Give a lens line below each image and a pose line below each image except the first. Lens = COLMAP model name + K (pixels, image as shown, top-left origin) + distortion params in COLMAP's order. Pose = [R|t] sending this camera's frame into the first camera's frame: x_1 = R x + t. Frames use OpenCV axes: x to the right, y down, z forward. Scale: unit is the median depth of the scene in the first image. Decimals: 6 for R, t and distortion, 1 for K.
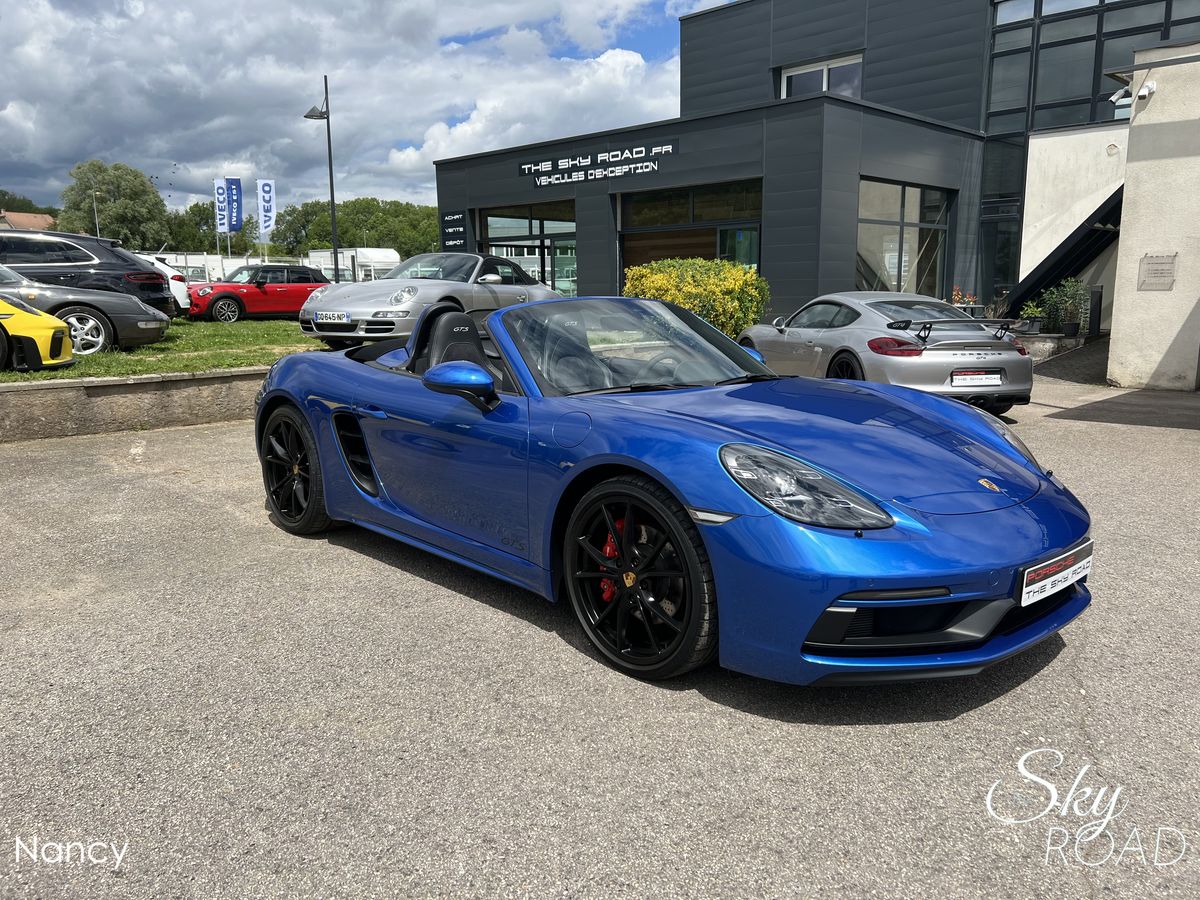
lens RADIAL K [[916.3, 0, 600.0], [0, 916.3, 450.0], [0, 0, 1]] dist [0.043523, -0.054934]
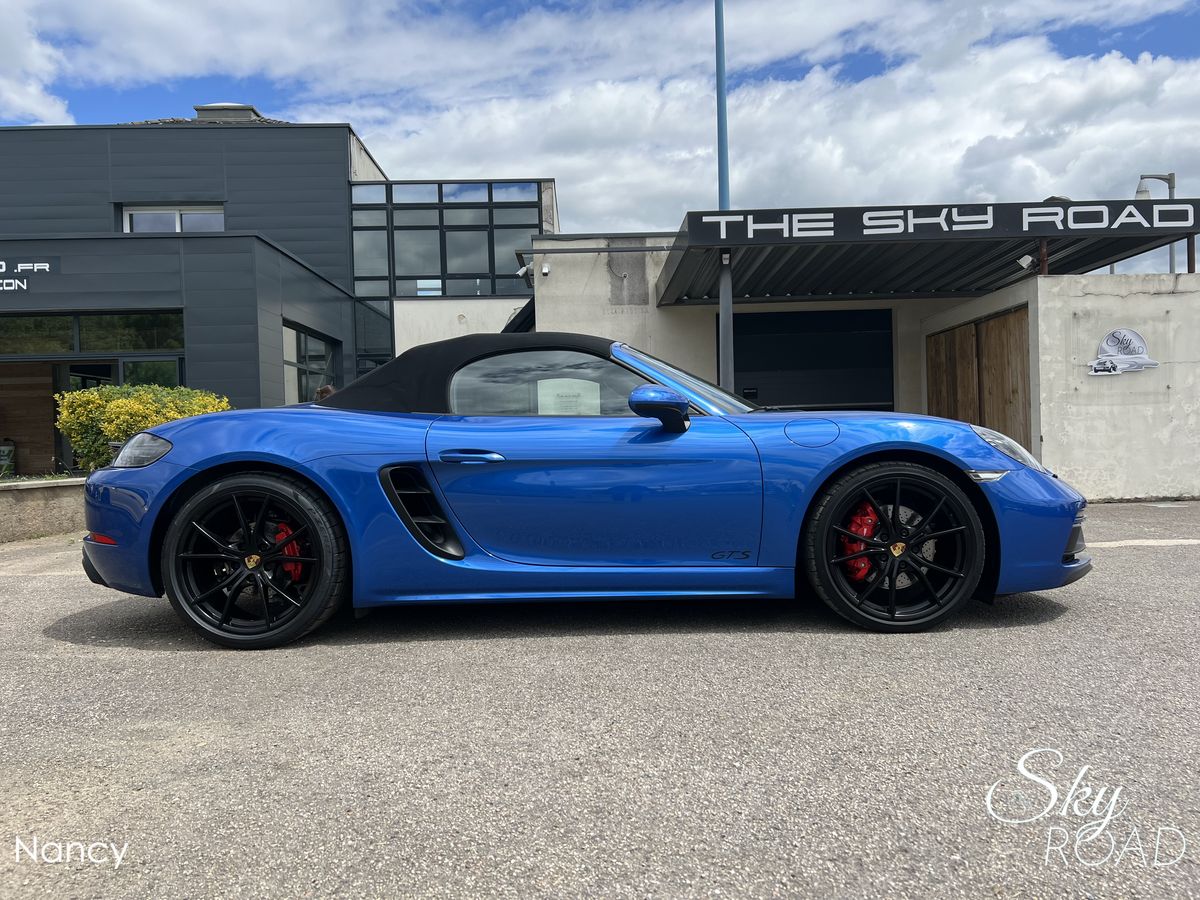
lens RADIAL K [[915.2, 0, 609.4], [0, 915.2, 455.2], [0, 0, 1]] dist [0.049579, -0.066722]
pose [[0.680405, -0.014902, 0.732685, -0.176116], [0.144874, 0.982797, -0.114548, 0.016528], [-0.718373, 0.184087, 0.670859, 0.070885]]
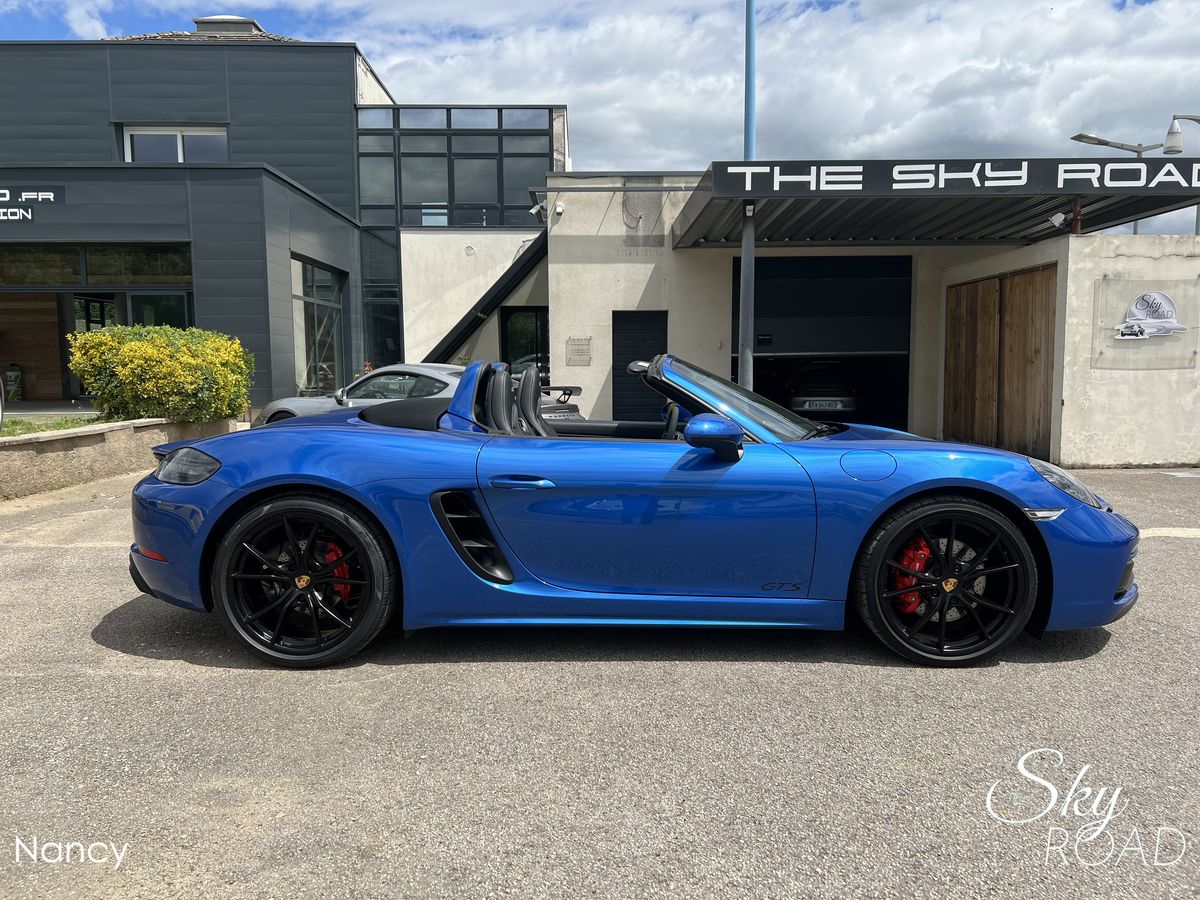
lens RADIAL K [[916.3, 0, 600.0], [0, 916.3, 450.0], [0, 0, 1]] dist [0.043523, -0.054934]
pose [[0.686019, -0.062055, 0.724933, -0.181591], [0.123719, 0.991795, -0.032179, -0.008133], [-0.716988, 0.111763, 0.688068, 0.077330]]
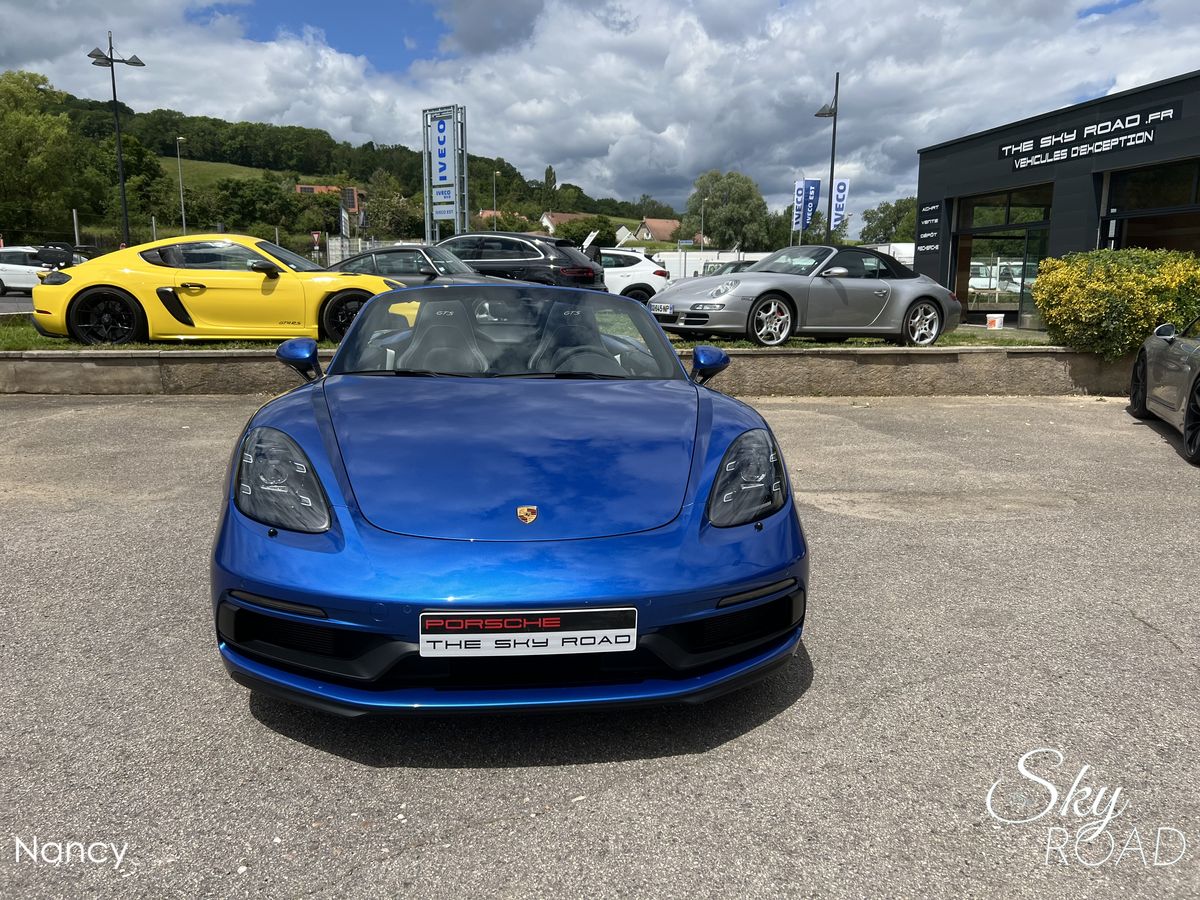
lens RADIAL K [[900.9, 0, 600.0], [0, 900.9, 450.0], [0, 0, 1]] dist [0.056320, -0.061421]
pose [[0.809101, 0.119520, -0.575388, 0.147871], [-0.115627, 0.992338, 0.043537, -0.010033], [0.576183, 0.031305, 0.816721, 0.059391]]
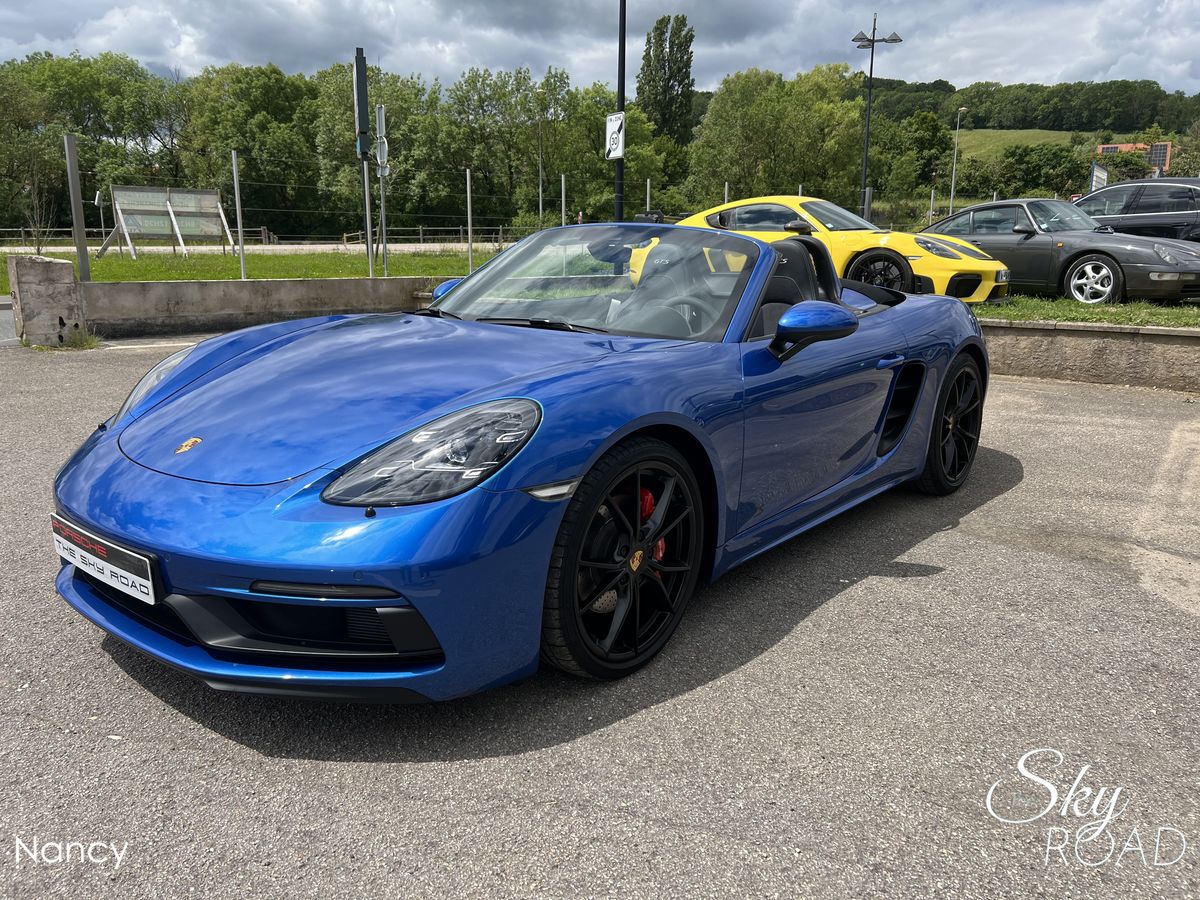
lens RADIAL K [[906.4, 0, 600.0], [0, 906.4, 450.0], [0, 0, 1]] dist [-0.002515, -0.011977]
pose [[0.126768, 0.220770, -0.967052, 0.194660], [-0.174029, 0.964746, 0.197431, -0.028328], [0.976547, 0.143267, 0.160719, 0.192951]]
